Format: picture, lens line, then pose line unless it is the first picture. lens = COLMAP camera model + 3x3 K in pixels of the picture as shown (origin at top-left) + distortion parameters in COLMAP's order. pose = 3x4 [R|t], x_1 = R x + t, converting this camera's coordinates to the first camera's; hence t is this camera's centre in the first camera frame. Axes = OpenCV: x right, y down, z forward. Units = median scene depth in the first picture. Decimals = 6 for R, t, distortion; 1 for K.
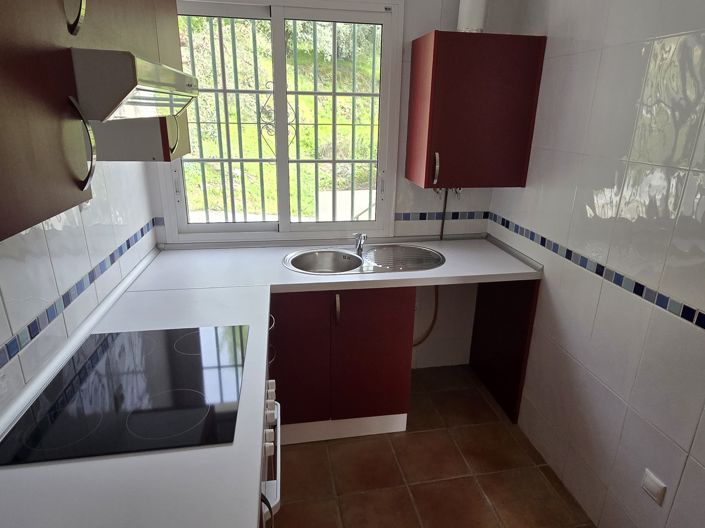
lens RADIAL K [[436.1, 0, 353.0], [0, 436.1, 258.7], [0, 0, 1]] dist [0.002675, -0.002126]
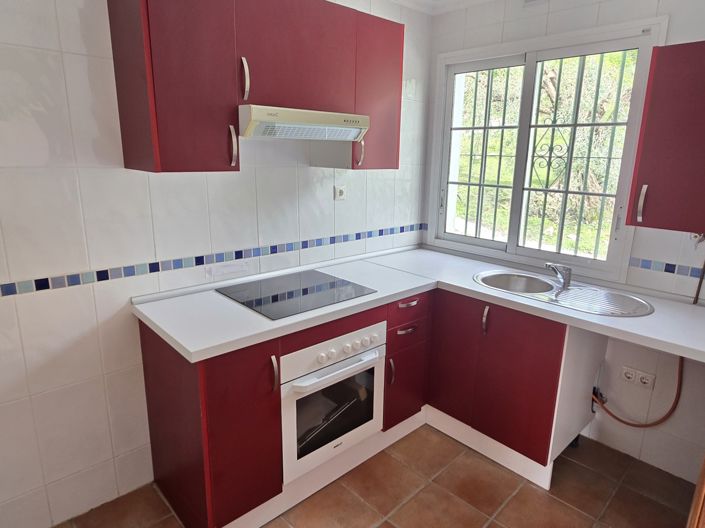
lens RADIAL K [[441.0, 0, 359.4], [0, 441.0, 253.7], [0, 0, 1]] dist [0.001252, -0.000117]
pose [[0.555652, 0.185195, -0.810527, 0.549088], [-0.255919, 0.965641, 0.045193, -0.014975], [0.791048, 0.182317, 0.583956, 0.076876]]
